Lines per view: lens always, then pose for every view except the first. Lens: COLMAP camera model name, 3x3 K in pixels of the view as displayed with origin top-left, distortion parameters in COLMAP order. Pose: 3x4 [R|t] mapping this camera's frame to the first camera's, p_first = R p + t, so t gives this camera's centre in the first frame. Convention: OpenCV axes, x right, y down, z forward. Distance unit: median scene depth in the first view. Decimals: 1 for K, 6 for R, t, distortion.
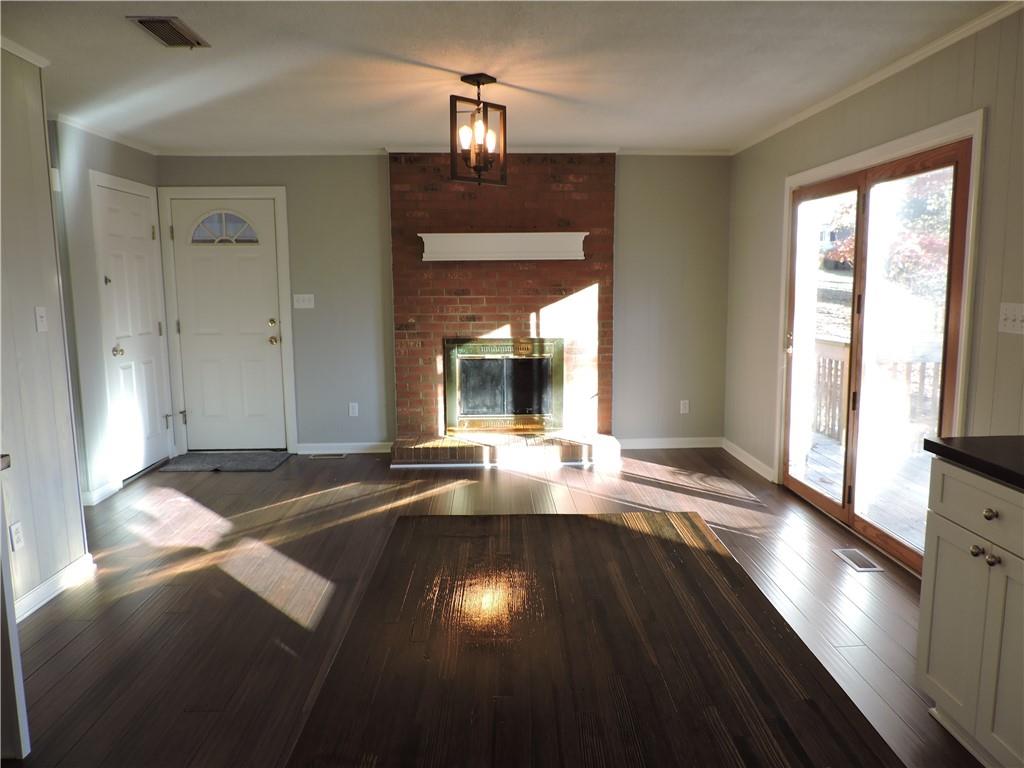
lens RADIAL K [[751.6, 0, 512.0], [0, 751.6, 384.0], [0, 0, 1]] dist [-0.010173, 0.006187]
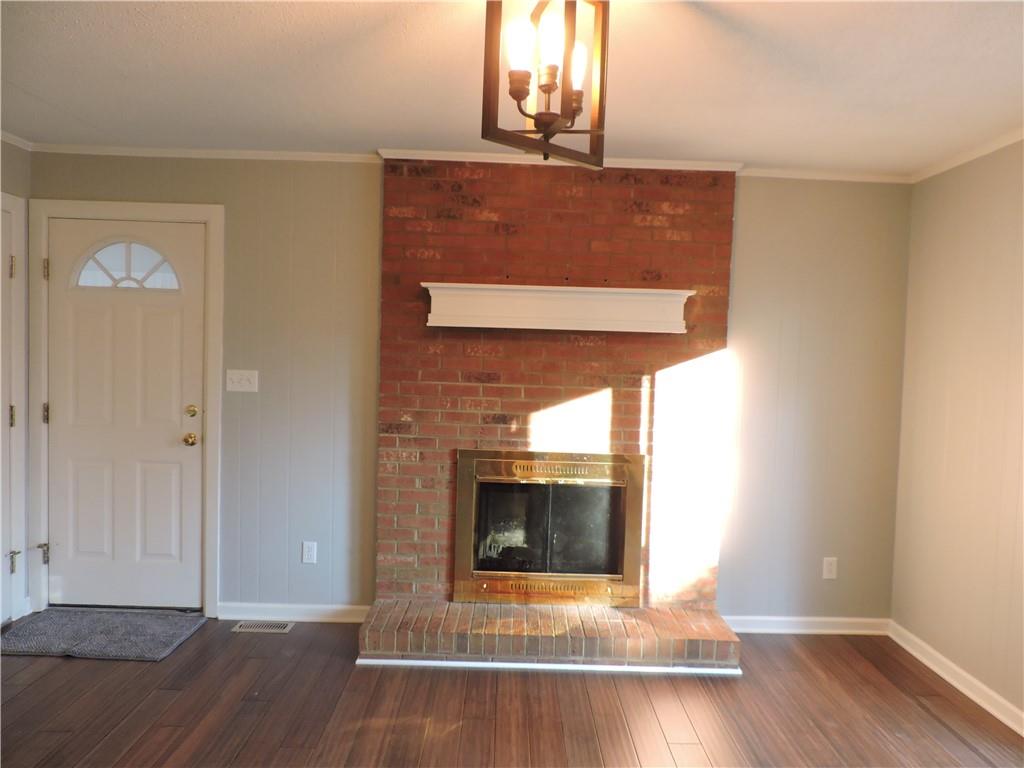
lens RADIAL K [[751.6, 0, 512.0], [0, 751.6, 384.0], [0, 0, 1]] dist [-0.010173, 0.006187]
pose [[0.998921, 0.039360, -0.024647, -0.030342], [-0.041376, 0.995308, -0.087469, -0.062348], [0.021088, 0.088394, 0.995862, 0.371722]]
